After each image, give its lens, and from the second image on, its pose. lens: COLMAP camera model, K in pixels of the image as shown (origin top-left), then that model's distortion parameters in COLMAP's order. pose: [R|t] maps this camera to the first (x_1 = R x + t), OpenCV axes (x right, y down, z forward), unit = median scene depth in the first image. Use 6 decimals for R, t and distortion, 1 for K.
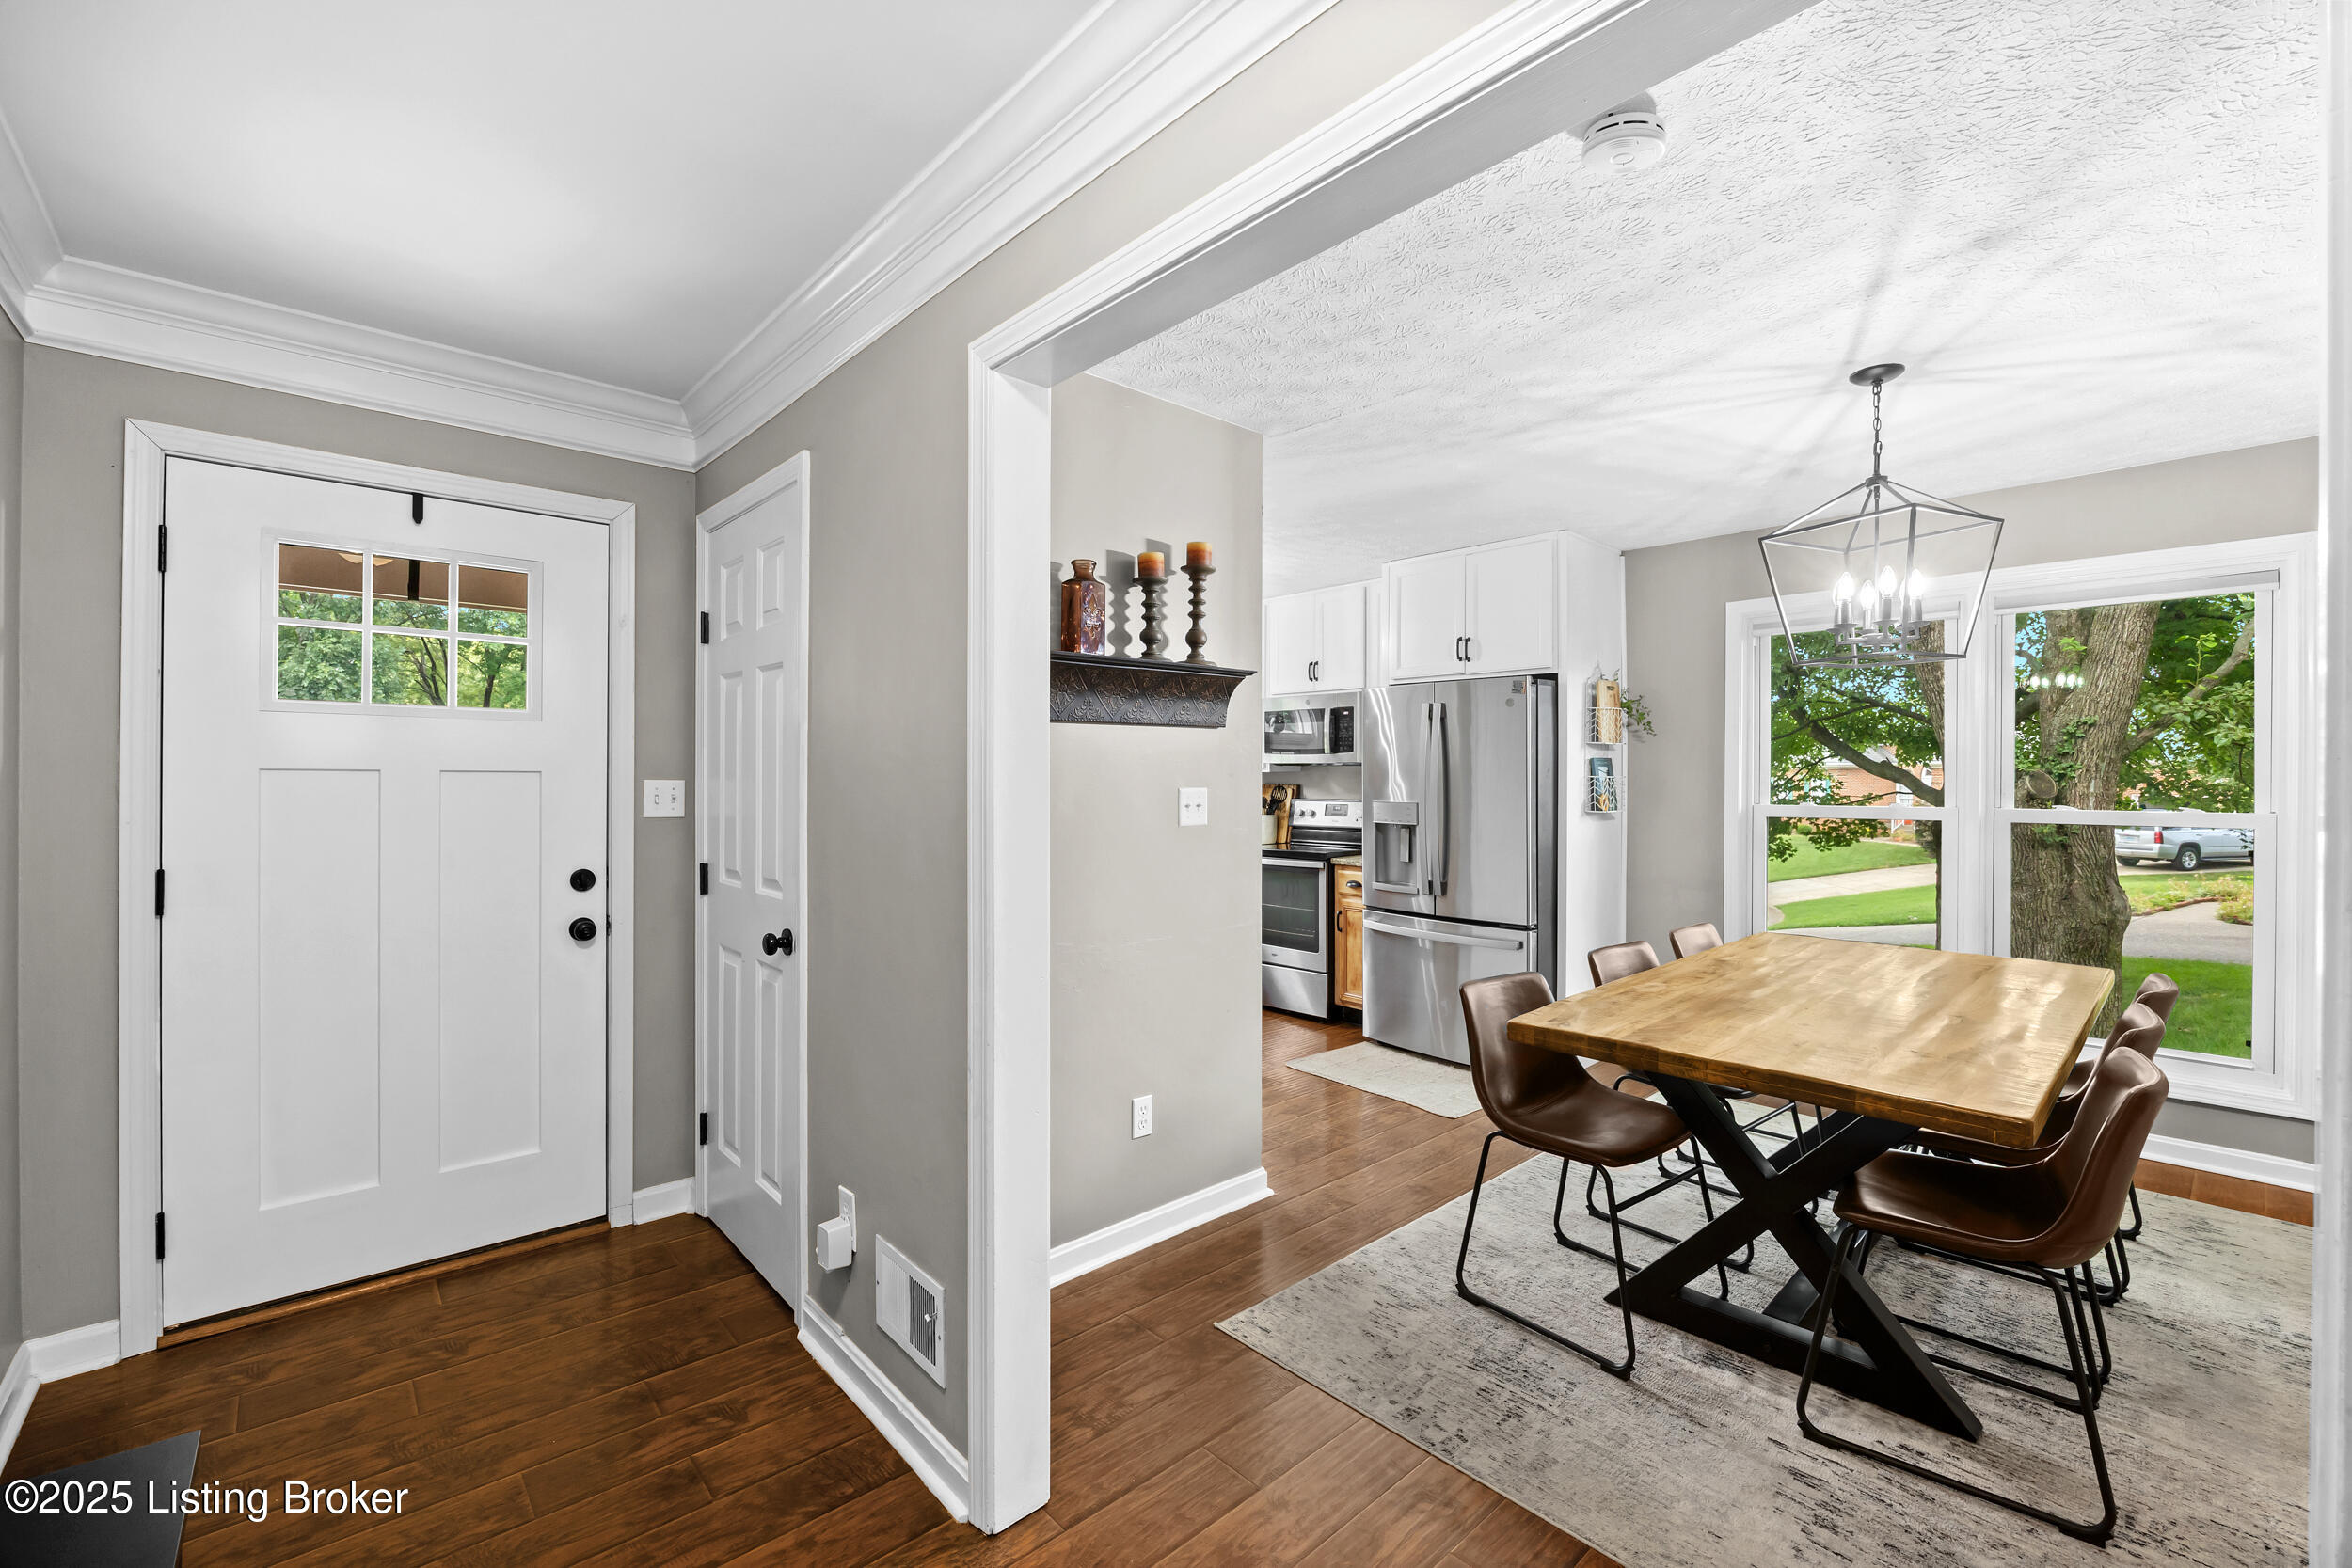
lens RADIAL K [[982.4, 0, 1179.4], [0, 982.4, 780.3], [0, 0, 1]] dist [-0.014817, 0.001162]
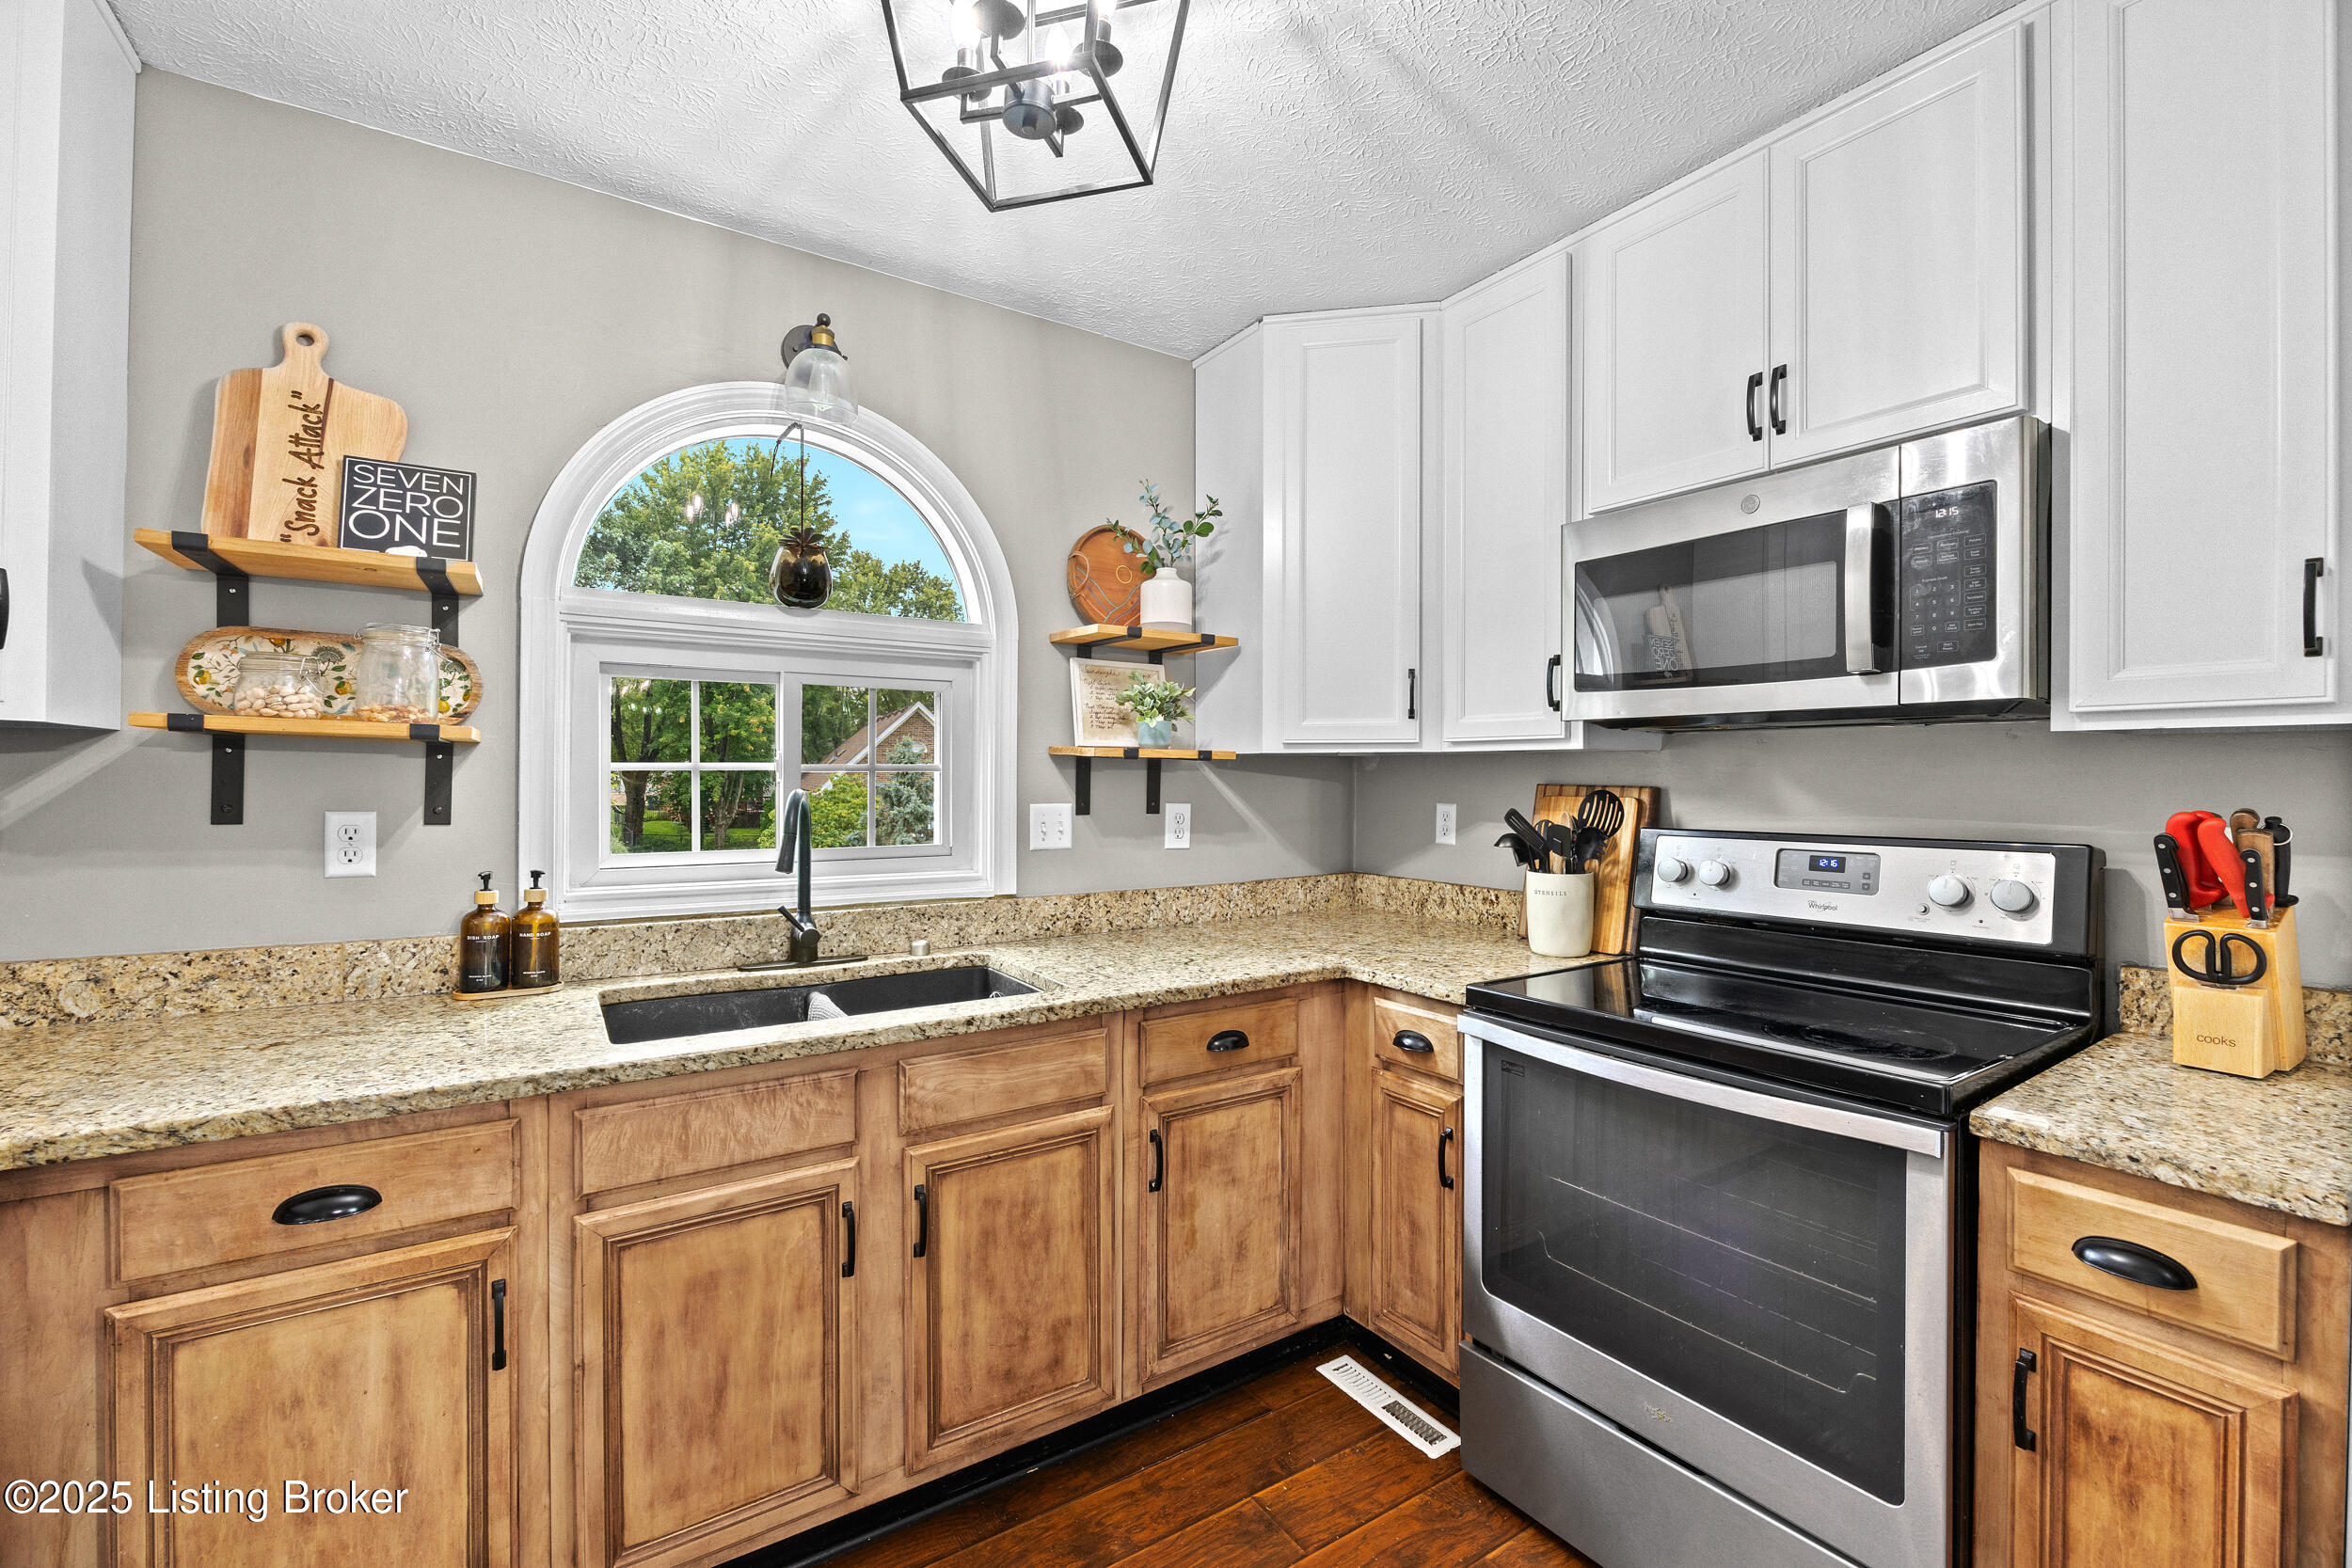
lens RADIAL K [[982.4, 0, 1186.8], [0, 982.4, 779.3], [0, 0, 1]] dist [-0.014817, 0.001162]
pose [[0.989408, 0.001218, -0.145153, 0.013199], [-0.001992, 0.999985, -0.005191, 0.007563], [0.145145, 0.005425, 0.989396, 1.317727]]
